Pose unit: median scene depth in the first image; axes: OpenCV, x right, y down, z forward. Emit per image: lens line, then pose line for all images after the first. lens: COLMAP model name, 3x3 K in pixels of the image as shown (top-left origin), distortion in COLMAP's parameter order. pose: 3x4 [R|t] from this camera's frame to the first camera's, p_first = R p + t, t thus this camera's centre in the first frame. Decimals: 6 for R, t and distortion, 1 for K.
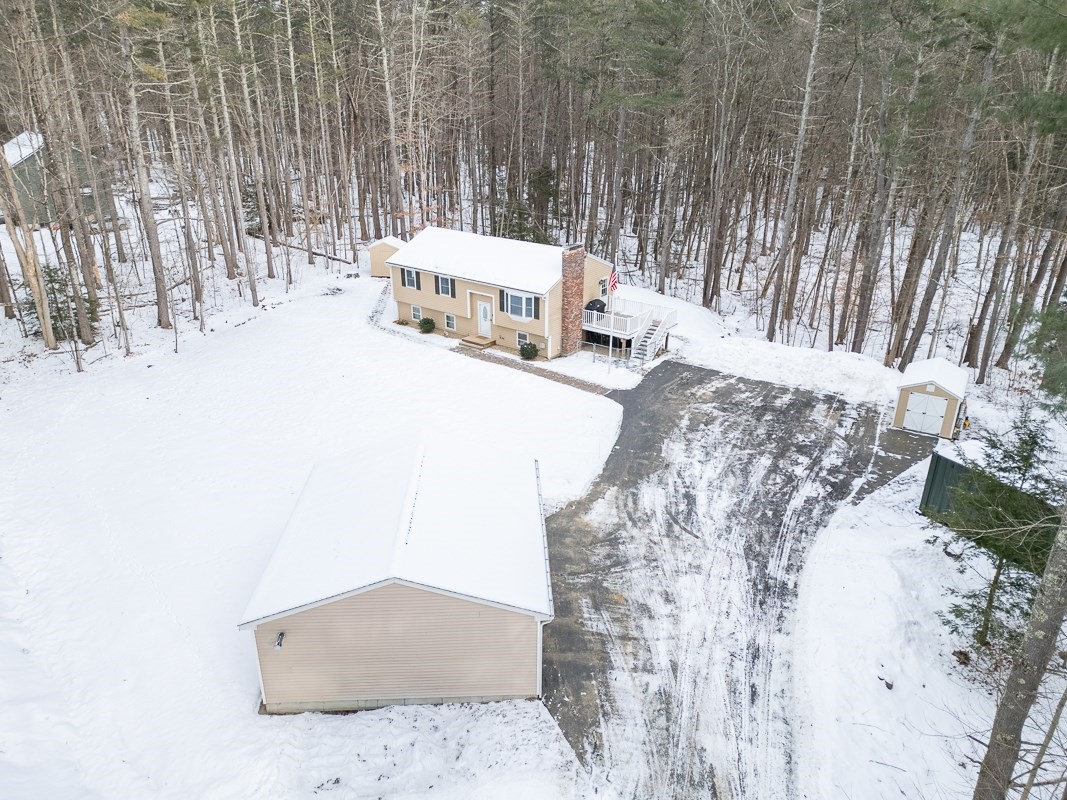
lens RADIAL K [[753.5, 0, 529.1], [0, 753.5, 398.2], [0, 0, 1]] dist [0.076982, -0.071976]
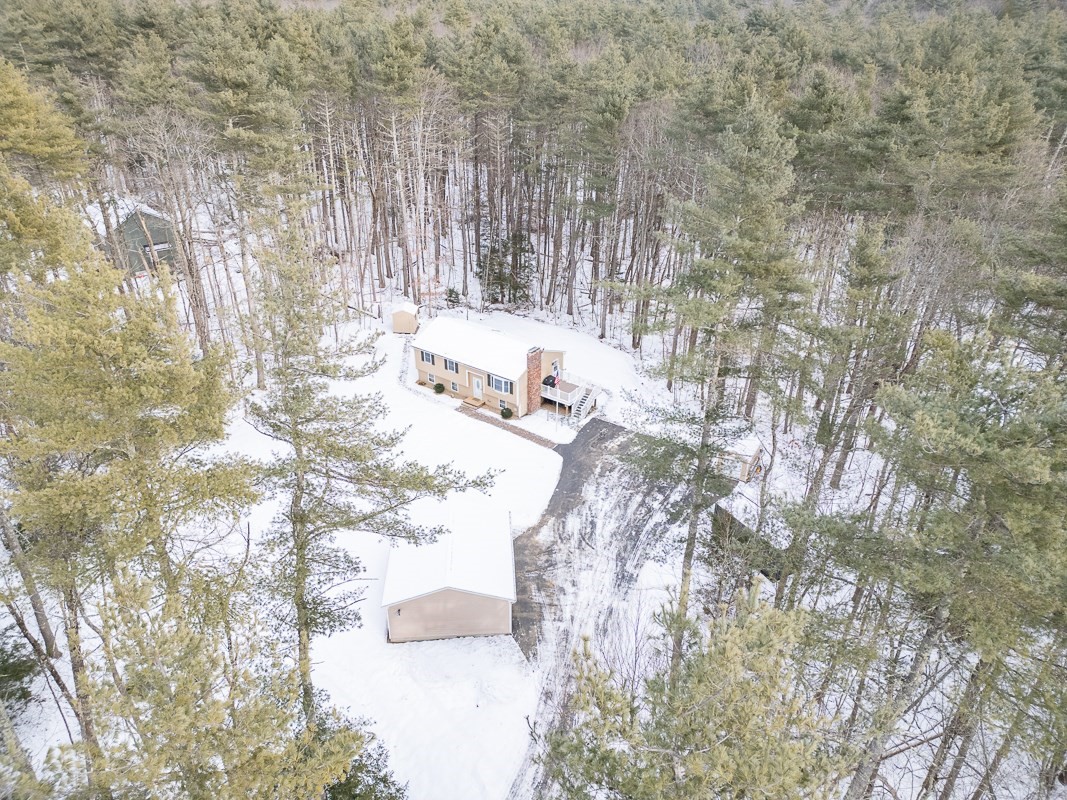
lens RADIAL K [[753.5, 0, 529.1], [0, 753.5, 398.2], [0, 0, 1]] dist [0.076982, -0.071976]
pose [[0.999704, -0.010387, 0.022011, 0.017008], [0.007958, 0.994153, 0.107689, -0.358469], [-0.023000, -0.107482, 0.993941, -0.767338]]
